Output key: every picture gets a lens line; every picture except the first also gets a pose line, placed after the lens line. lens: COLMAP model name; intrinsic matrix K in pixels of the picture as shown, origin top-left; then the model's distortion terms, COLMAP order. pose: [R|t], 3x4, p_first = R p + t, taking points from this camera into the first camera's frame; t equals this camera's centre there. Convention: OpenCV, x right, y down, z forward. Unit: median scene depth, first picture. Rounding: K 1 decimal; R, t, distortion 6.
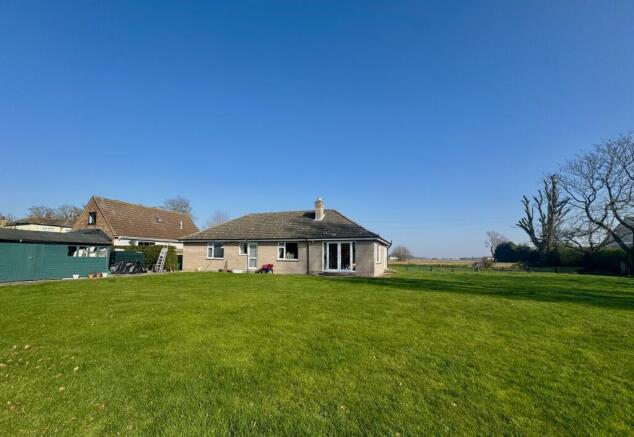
lens RADIAL K [[276.5, 0, 317.0], [0, 276.5, 218.5], [0, 0, 1]] dist [0.001573, 0.000300]
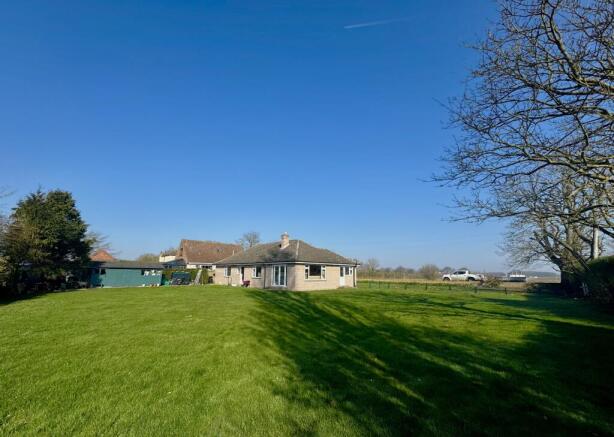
lens RADIAL K [[258.5, 0, 307.0], [0, 258.5, 218.5], [0, 0, 1]] dist [-0.003498, -0.000202]
pose [[0.891567, -0.094477, -0.442925, 0.748918], [0.061803, 0.994231, -0.087668, -0.023985], [0.448652, 0.050788, 0.892262, -0.109357]]
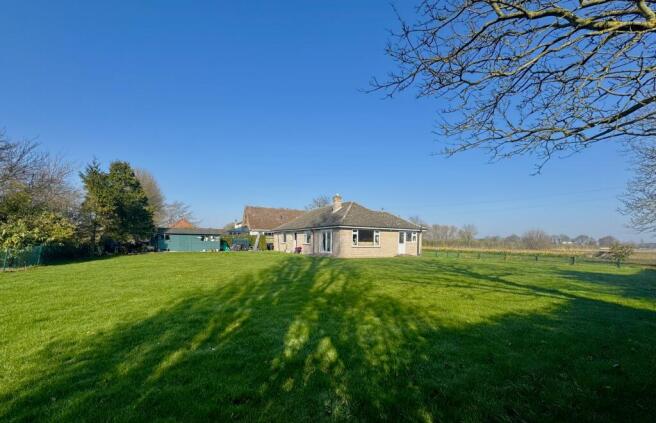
lens RADIAL K [[285.2, 0, 326.8], [0, 285.2, 239.0], [0, 0, 1]] dist [-0.000480, -0.000101]
pose [[0.743172, -0.004398, -0.669086, 0.884942], [0.084833, 0.992528, 0.087702, 0.011232], [0.663701, -0.121938, 0.737992, 0.034045]]
